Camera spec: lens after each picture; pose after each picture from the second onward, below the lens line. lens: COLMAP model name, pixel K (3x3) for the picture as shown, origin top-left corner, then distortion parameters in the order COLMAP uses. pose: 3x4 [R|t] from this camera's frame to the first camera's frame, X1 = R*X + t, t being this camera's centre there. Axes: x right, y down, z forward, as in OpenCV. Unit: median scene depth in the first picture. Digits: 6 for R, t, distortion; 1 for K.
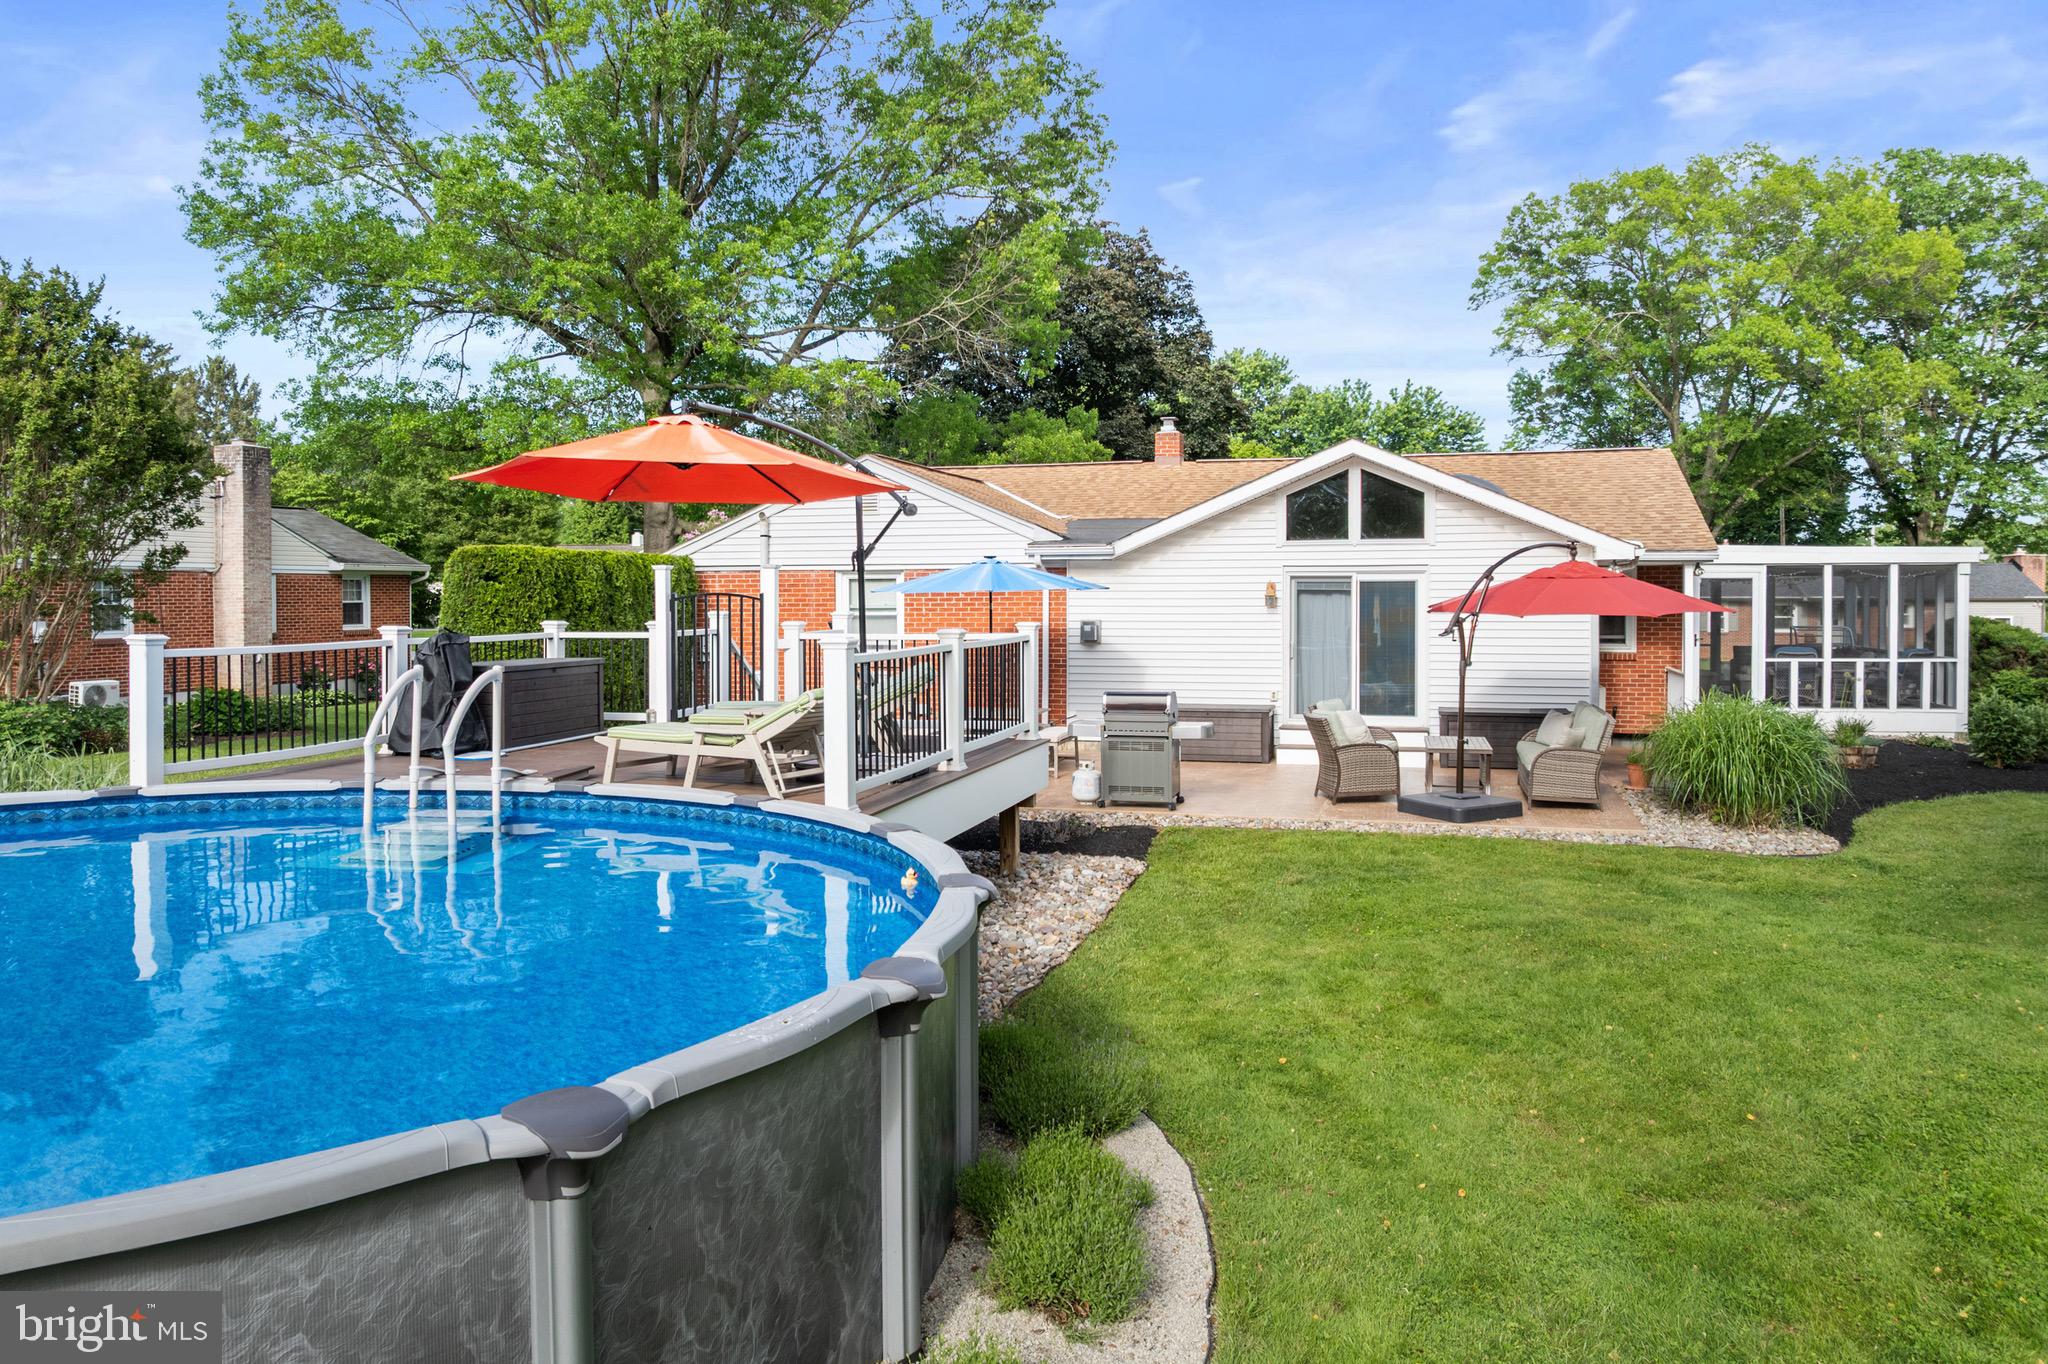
lens RADIAL K [[1455.3, 0, 1023.7], [0, 1455.3, 643.9], [0, 0, 1]] dist [-0.033664, -0.000013]
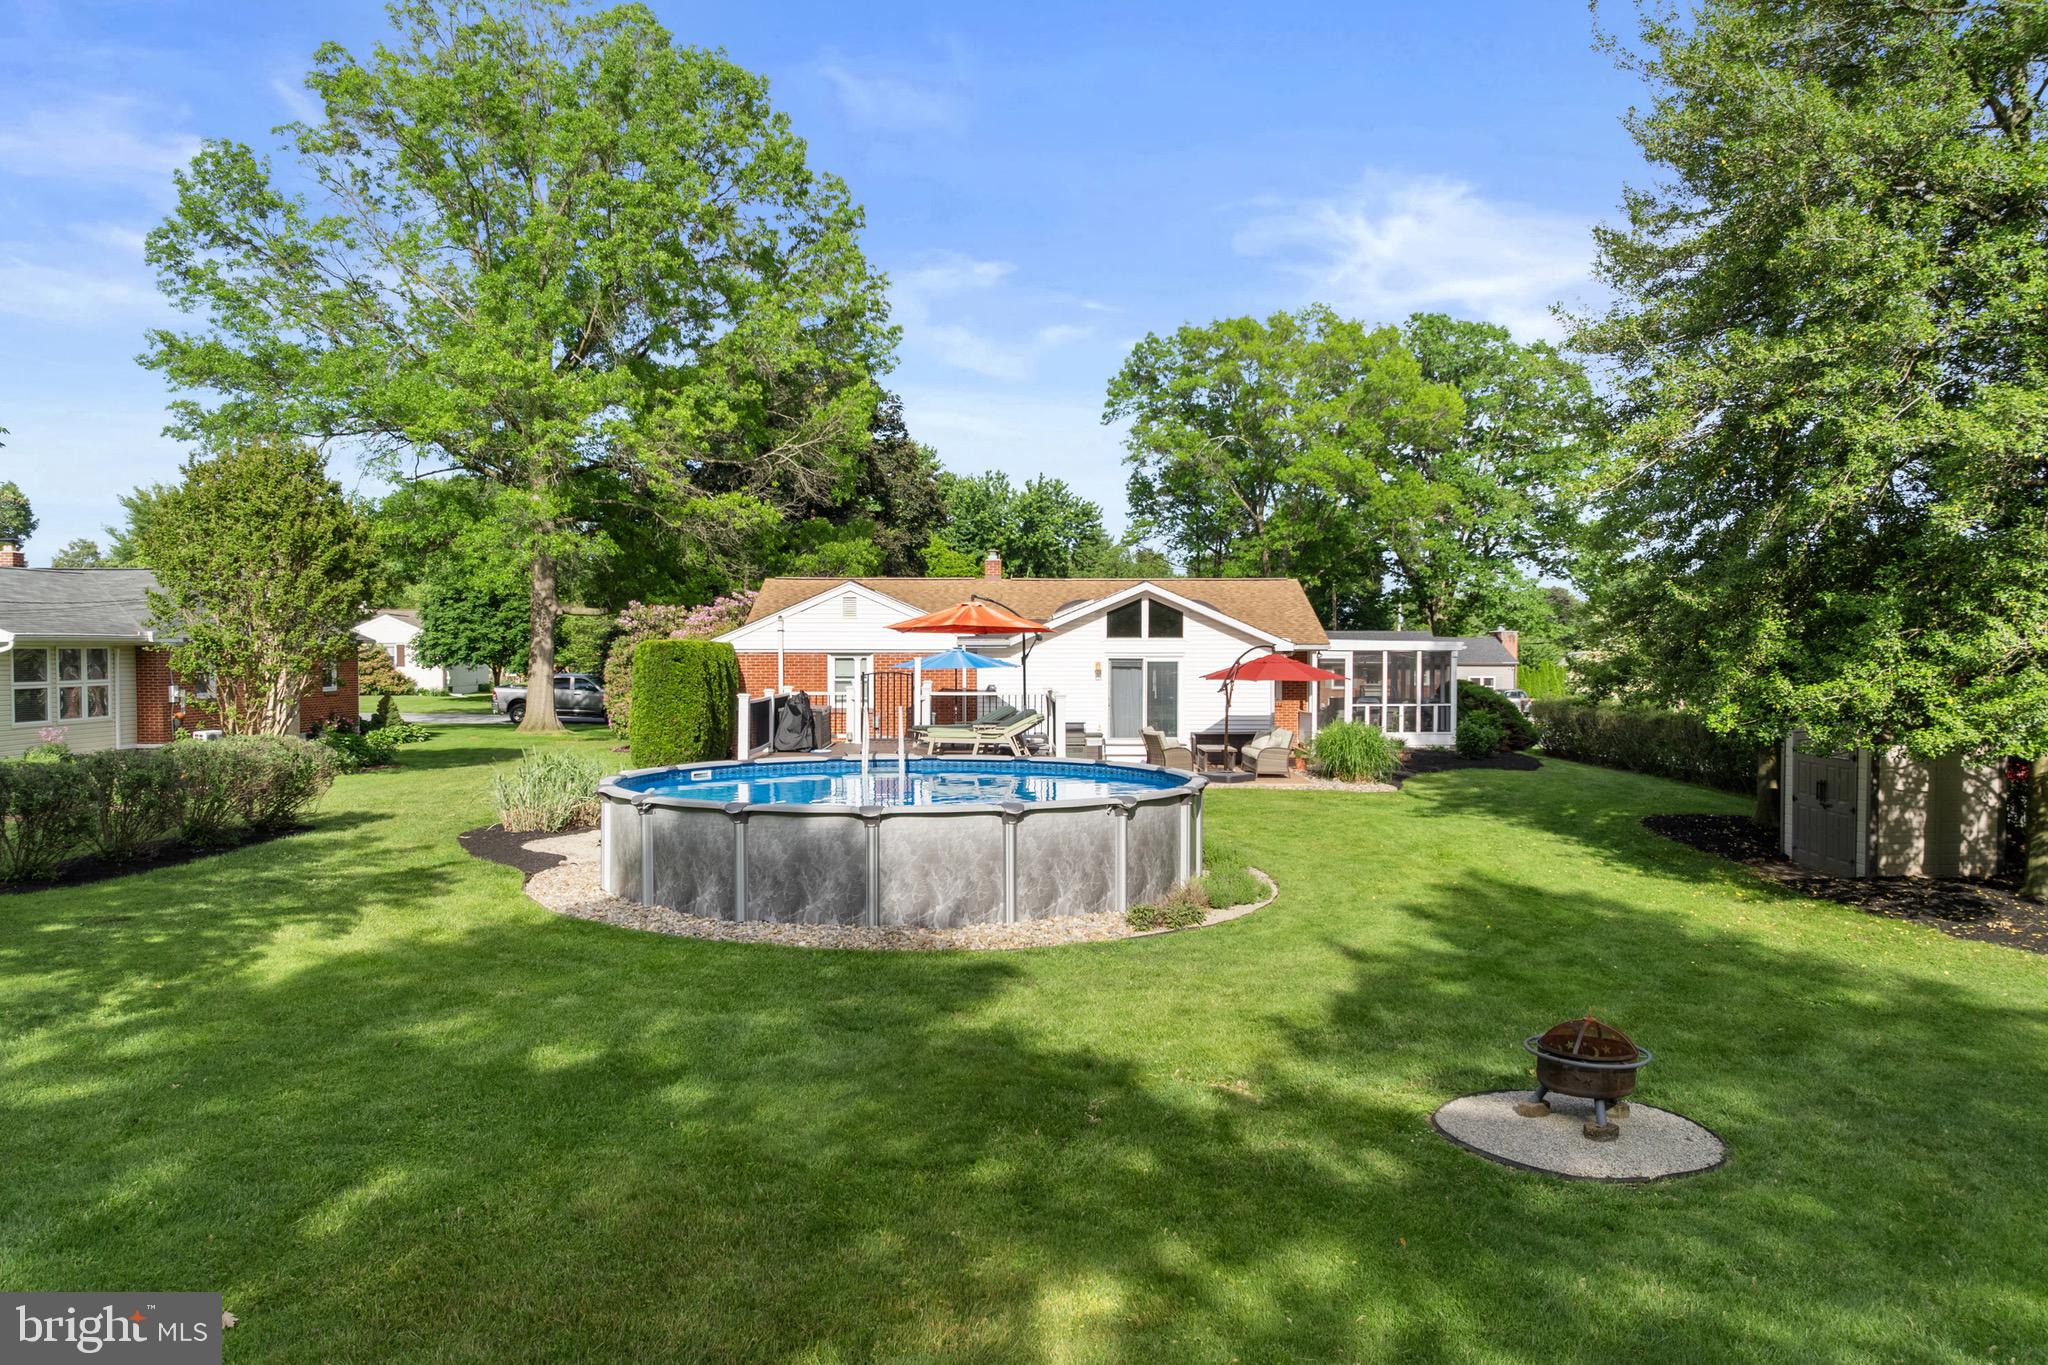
lens RADIAL K [[1471.5, 0, 1020.9], [0, 1471.5, 726.6], [0, 0, 1]] dist [-0.006419, -0.000436]
pose [[0.960165, -0.010115, 0.279251, -0.209996], [0.005451, 0.999832, 0.017476, 0.002039], [-0.279381, -0.015258, 0.960059, -0.340780]]
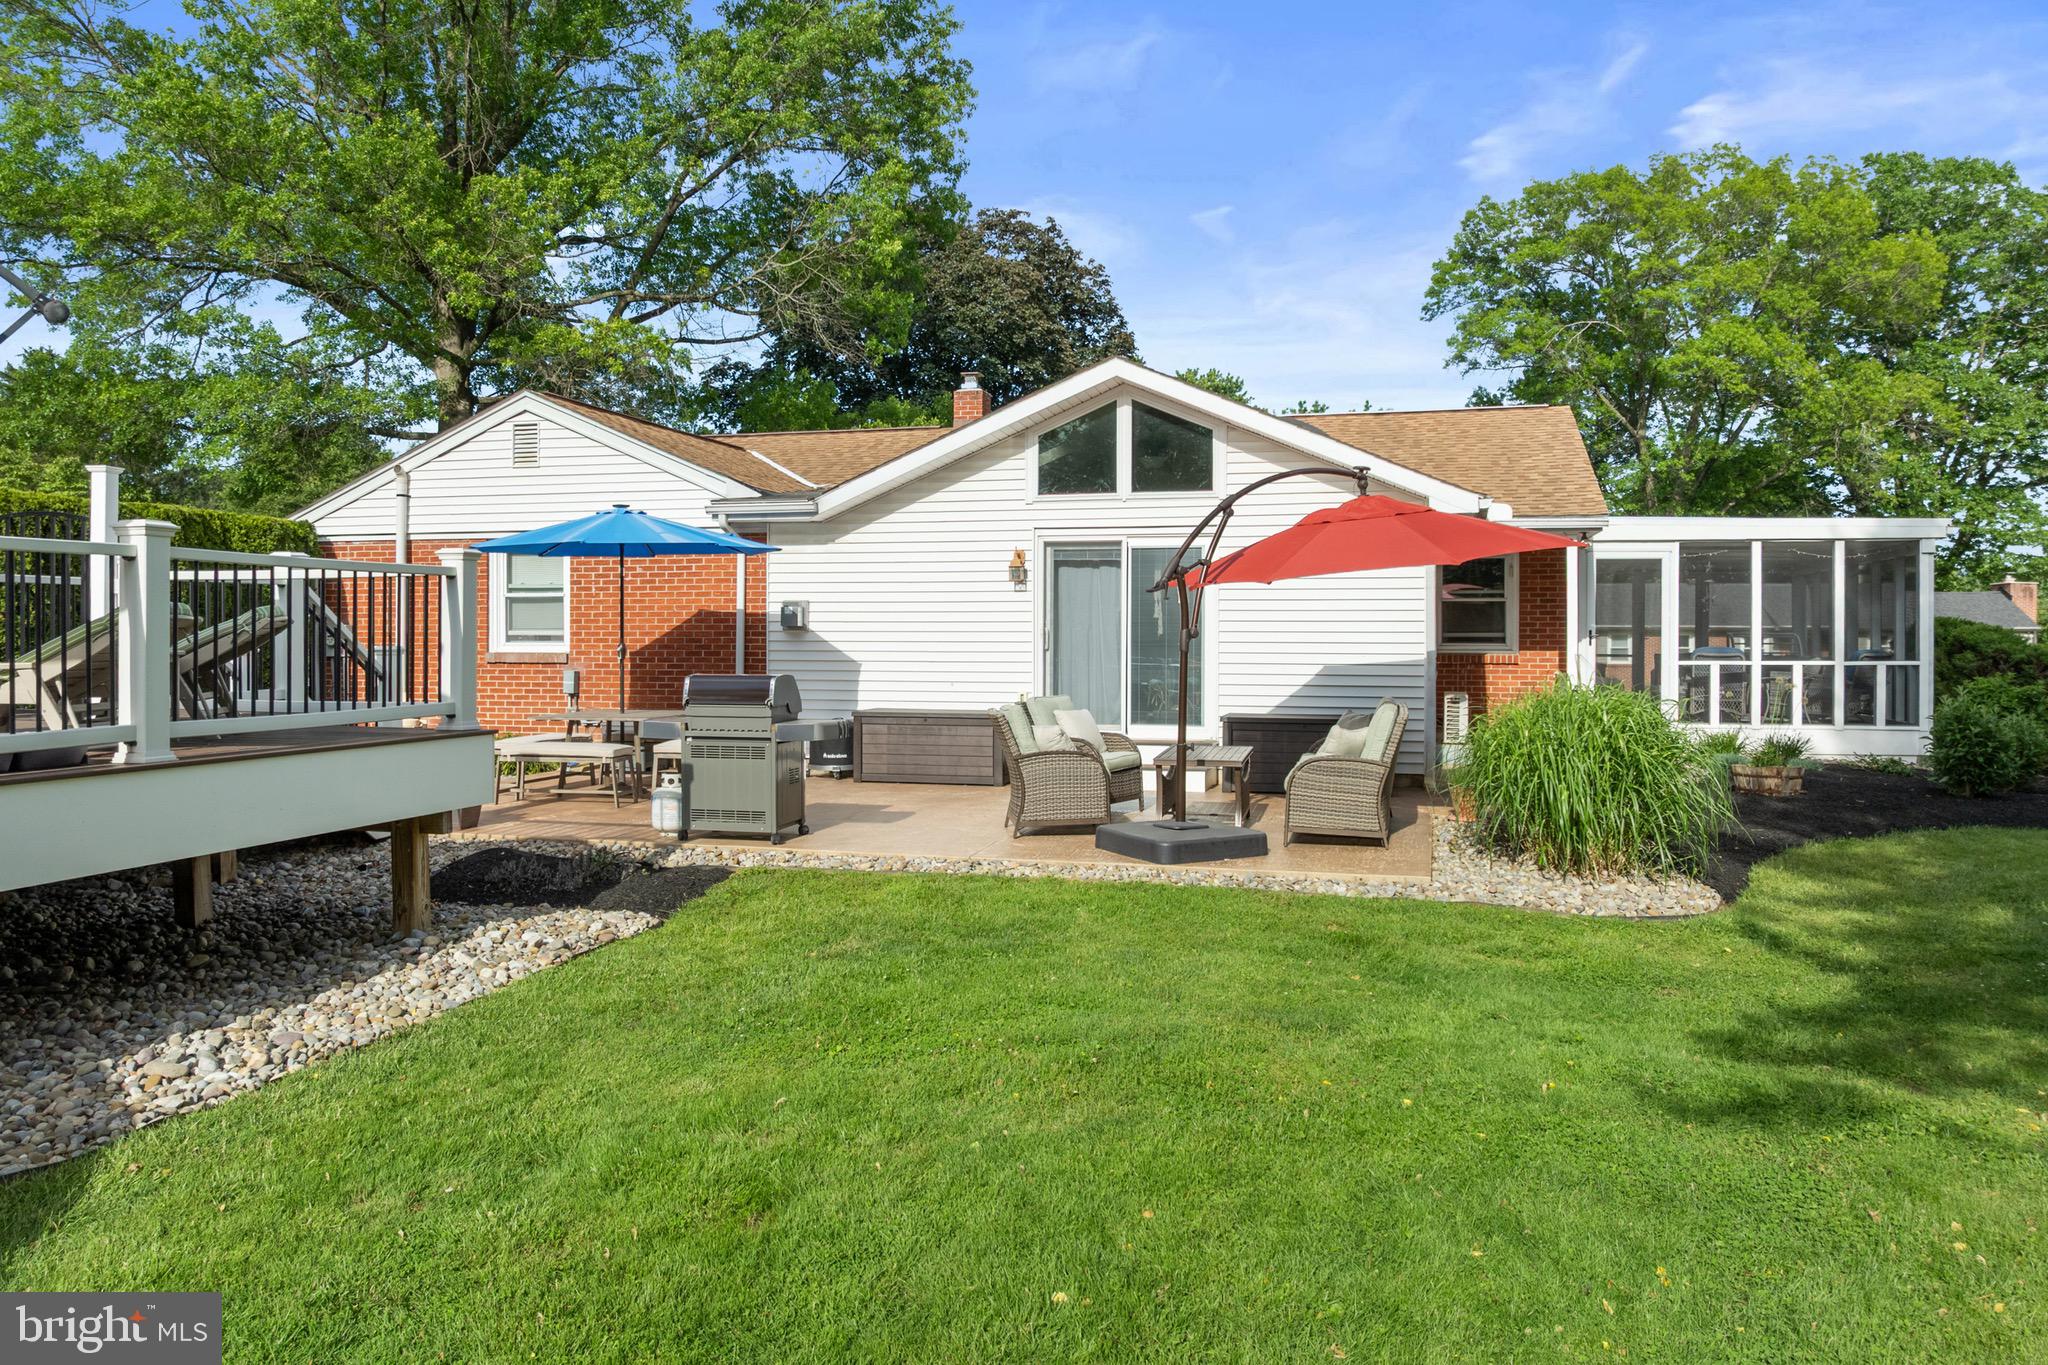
lens RADIAL K [[1477.8, 0, 1031.6], [0, 1477.8, 654.5], [0, 0, 1]] dist [-0.032523, 0.003921]
pose [[0.999871, 0.006722, 0.014564, 0.084439], [-0.006394, 0.999727, -0.022472, 0.015254], [-0.014711, 0.022376, 0.999641, 0.114581]]
